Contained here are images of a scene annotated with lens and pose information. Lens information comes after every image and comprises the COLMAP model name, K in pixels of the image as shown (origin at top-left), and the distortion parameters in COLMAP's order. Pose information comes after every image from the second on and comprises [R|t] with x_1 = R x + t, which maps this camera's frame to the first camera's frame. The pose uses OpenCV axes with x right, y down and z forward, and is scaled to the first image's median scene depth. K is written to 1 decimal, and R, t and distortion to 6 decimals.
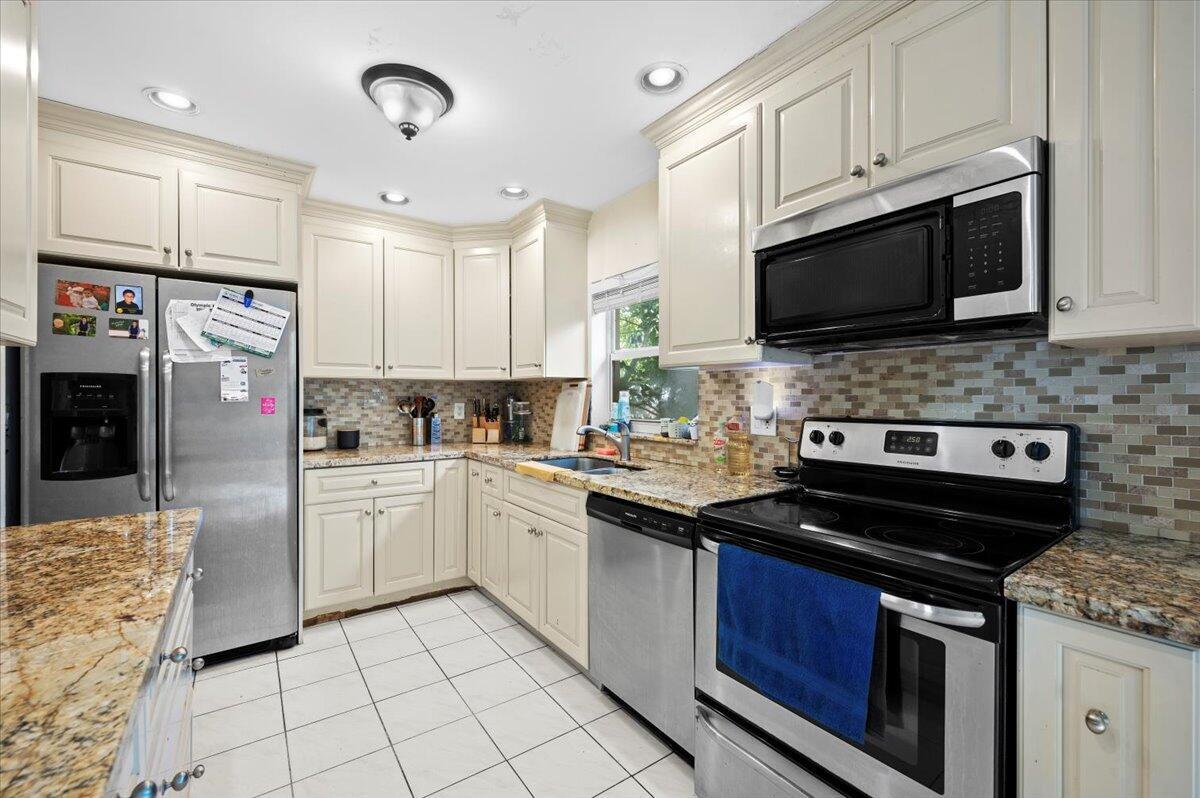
lens RADIAL K [[486.6, 0, 596.7], [0, 486.6, 395.8], [0, 0, 1]] dist [0.000676, -0.000098]
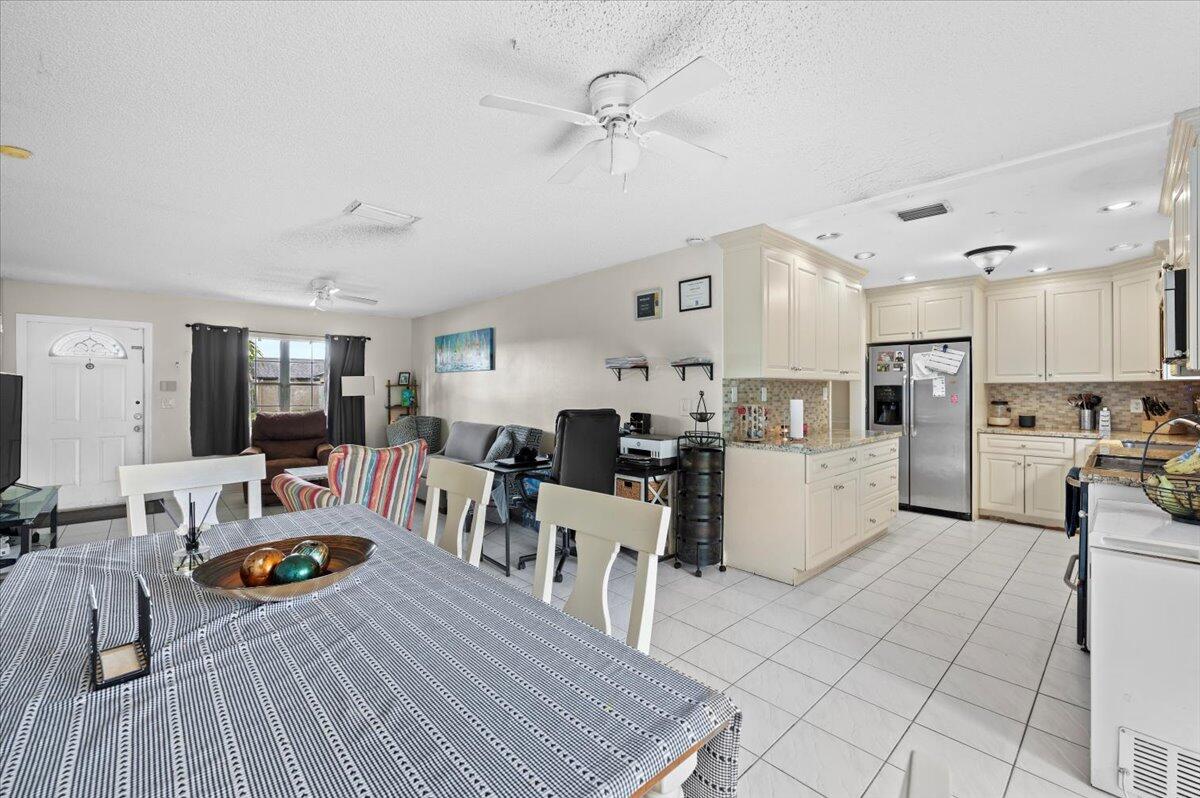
lens RADIAL K [[486.6, 0, 596.7], [0, 486.6, 395.8], [0, 0, 1]] dist [0.000676, -0.000098]
pose [[0.109213, 0.010496, -0.993963, 1.045218], [0.003856, 0.999932, 0.010983, -0.017751], [0.994011, -0.005032, 0.109165, -0.637260]]
